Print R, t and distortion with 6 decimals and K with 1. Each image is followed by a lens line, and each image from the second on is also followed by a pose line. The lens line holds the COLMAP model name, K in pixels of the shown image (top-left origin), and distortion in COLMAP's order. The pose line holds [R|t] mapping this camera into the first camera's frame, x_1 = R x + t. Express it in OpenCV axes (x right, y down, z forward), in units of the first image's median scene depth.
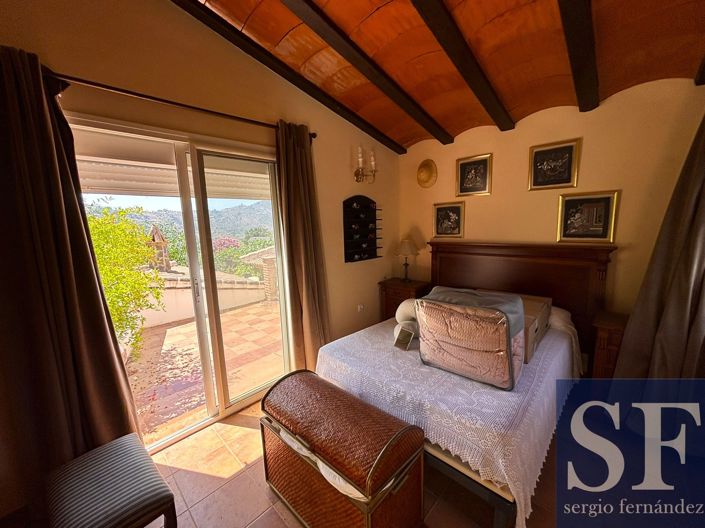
lens RADIAL K [[281.0, 0, 352.6], [0, 281.0, 262.1], [0, 0, 1]] dist [0.004197, 0.000354]
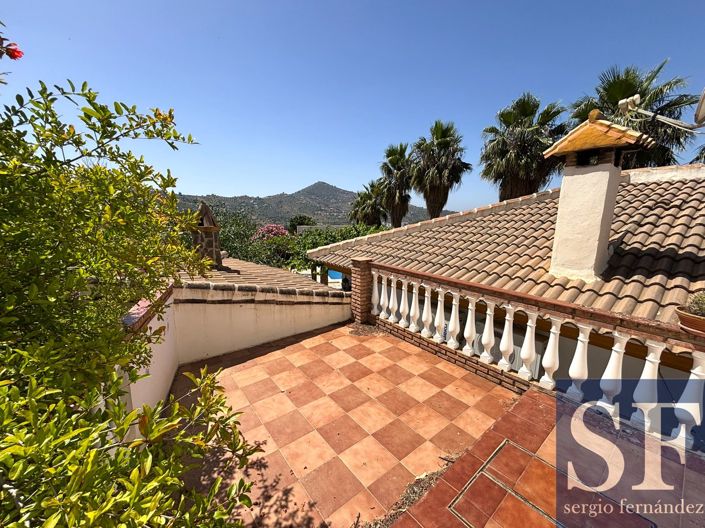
lens RADIAL K [[281.0, 0, 352.4], [0, 281.0, 265.9], [0, 0, 1]] dist [0.004197, 0.000354]
pose [[0.990456, 0.071363, -0.117919, -0.246490], [-0.066808, 0.996876, 0.042140, -0.025359], [0.120558, -0.033860, 0.992129, 0.349096]]
